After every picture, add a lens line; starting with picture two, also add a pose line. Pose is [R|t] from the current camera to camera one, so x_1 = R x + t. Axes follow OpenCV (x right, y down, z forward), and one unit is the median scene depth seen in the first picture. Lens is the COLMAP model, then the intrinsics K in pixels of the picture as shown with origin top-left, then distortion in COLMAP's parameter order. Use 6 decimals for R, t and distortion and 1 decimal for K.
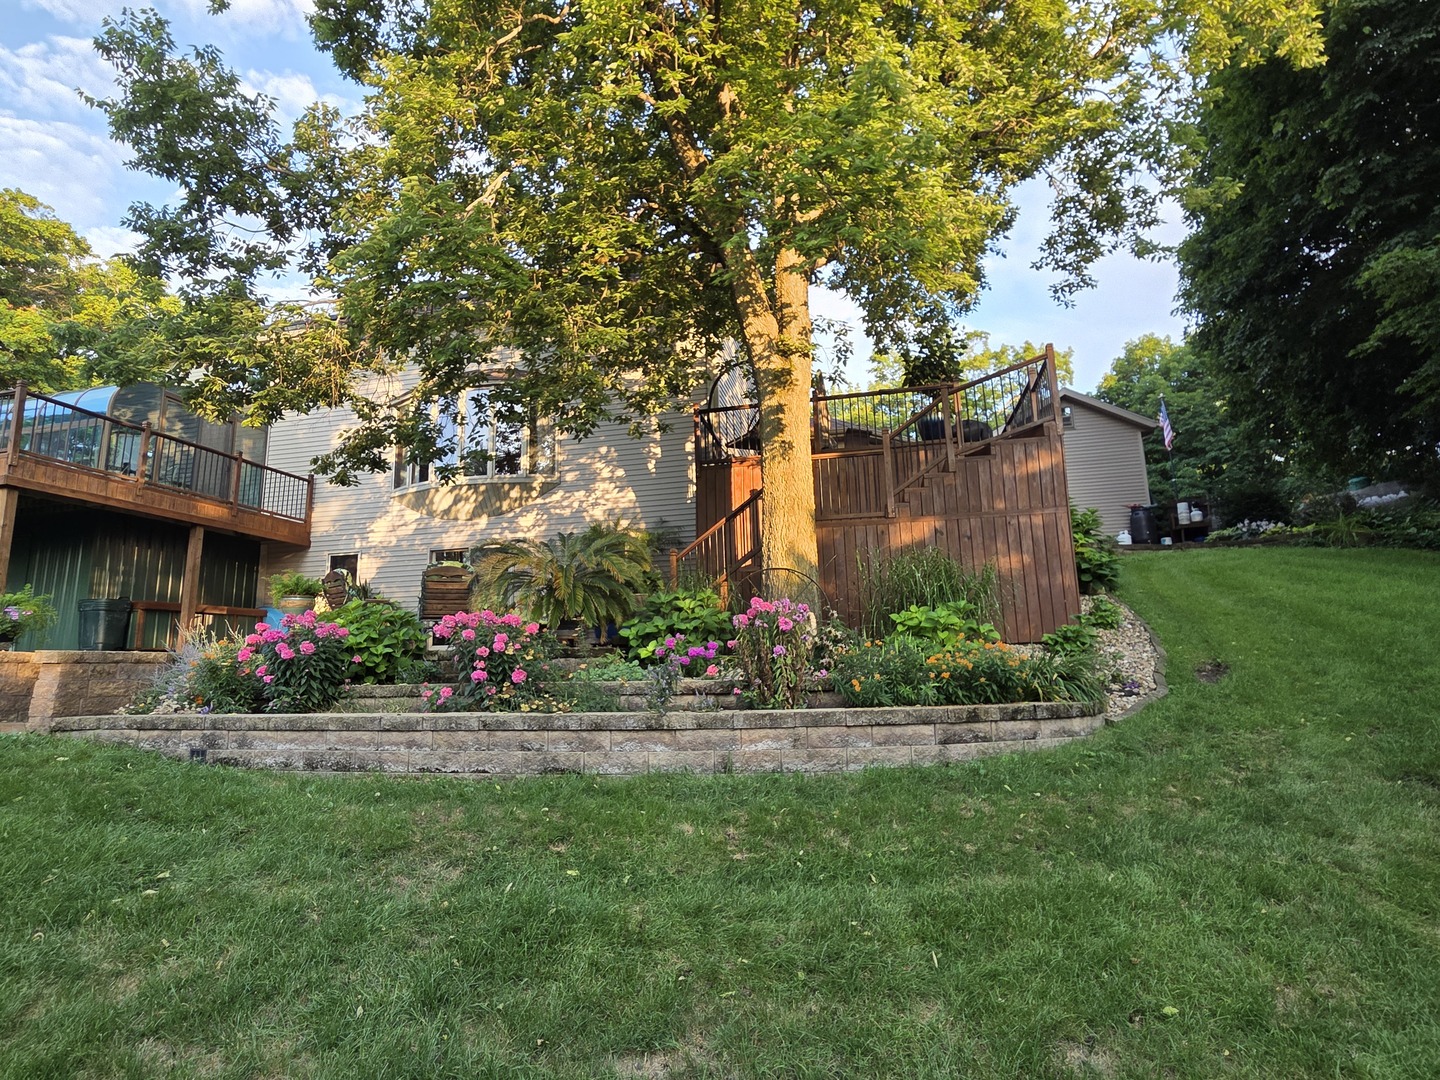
lens RADIAL K [[750.2, 0, 710.0], [0, 750.2, 538.6], [0, 0, 1]] dist [-0.001003, 0.000354]
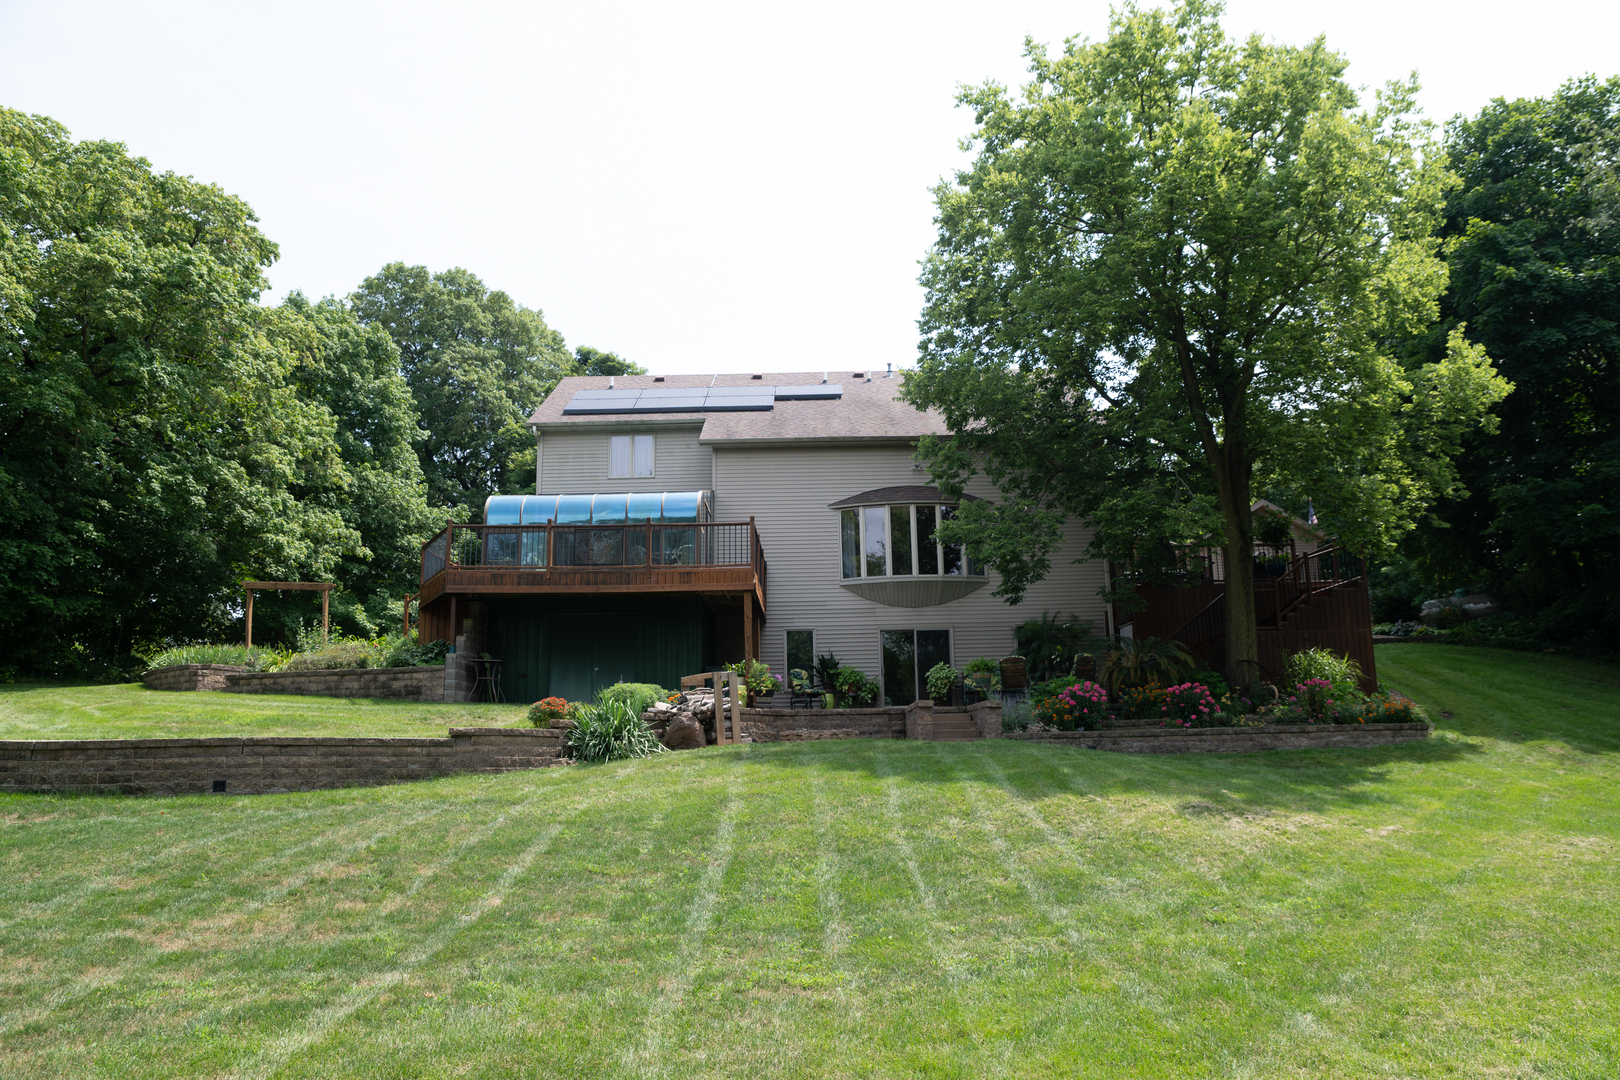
lens RADIAL K [[1125.1, 0, 818.6], [0, 1125.1, 540.6], [0, 0, 1]] dist [-0.133358, 0.119369]
pose [[0.970317, 0.050880, 0.236424, -1.723162], [-0.044870, 0.998520, -0.030734, -0.137080], [-0.237638, 0.019213, 0.971164, -1.493545]]
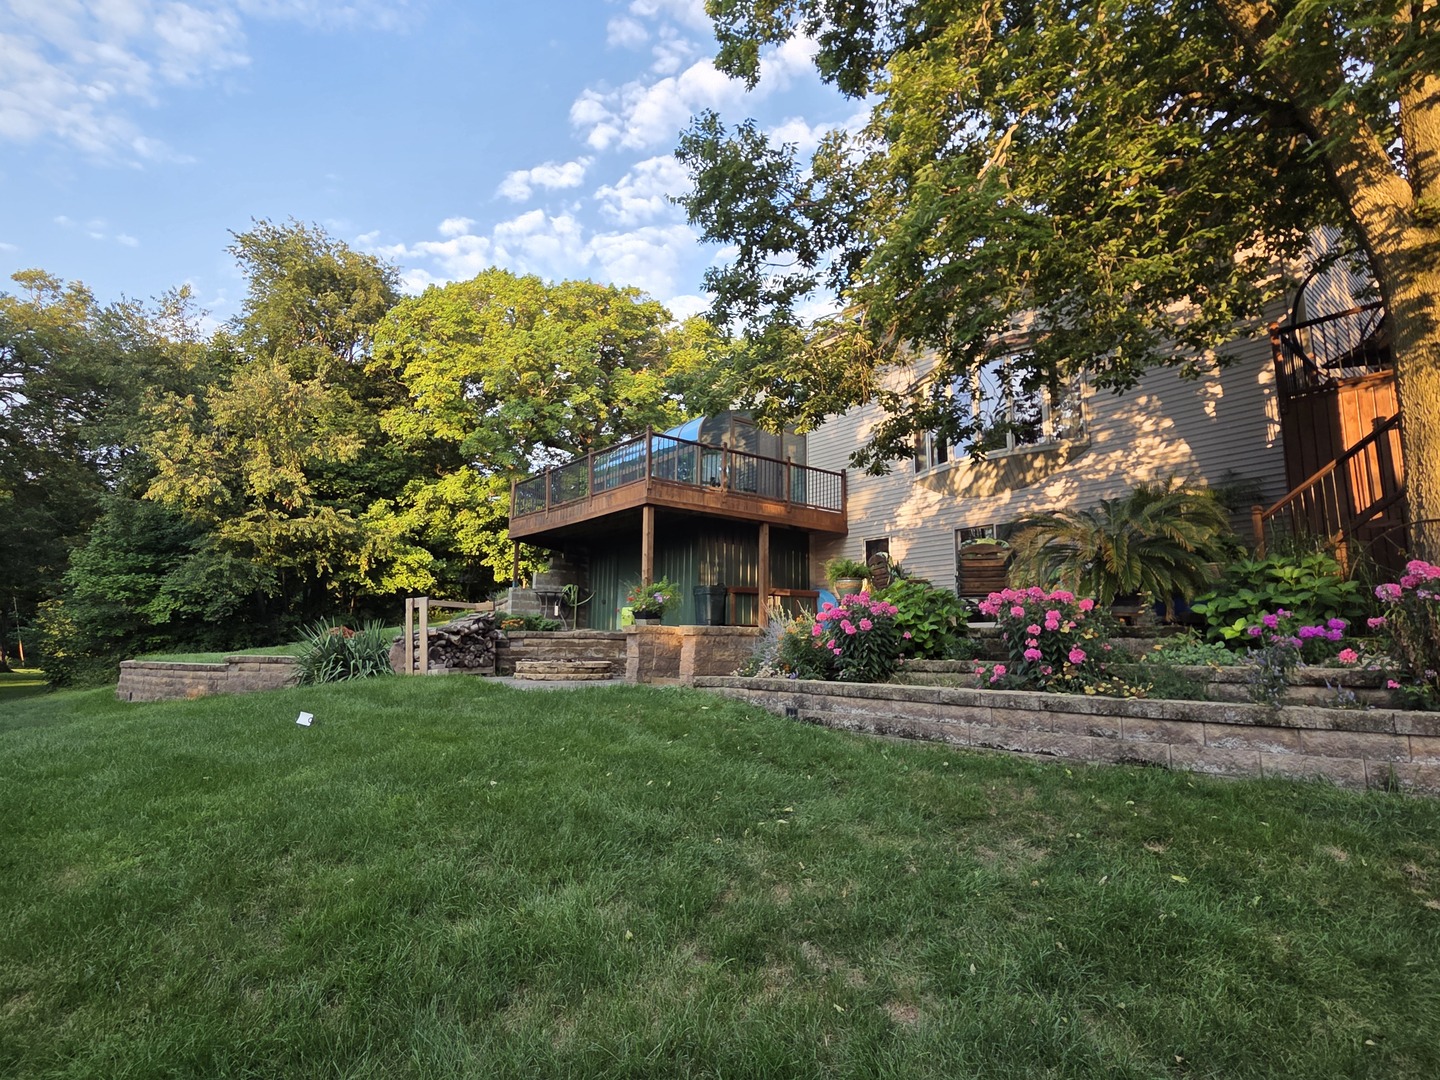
lens RADIAL K [[750.2, 0, 710.0], [0, 750.2, 538.6], [0, 0, 1]] dist [-0.001003, 0.000354]
pose [[0.787225, -0.063855, -0.613351, -0.024846], [0.082058, 0.996626, 0.001563, -0.001413], [0.611182, -0.051561, 0.789809, -0.009718]]
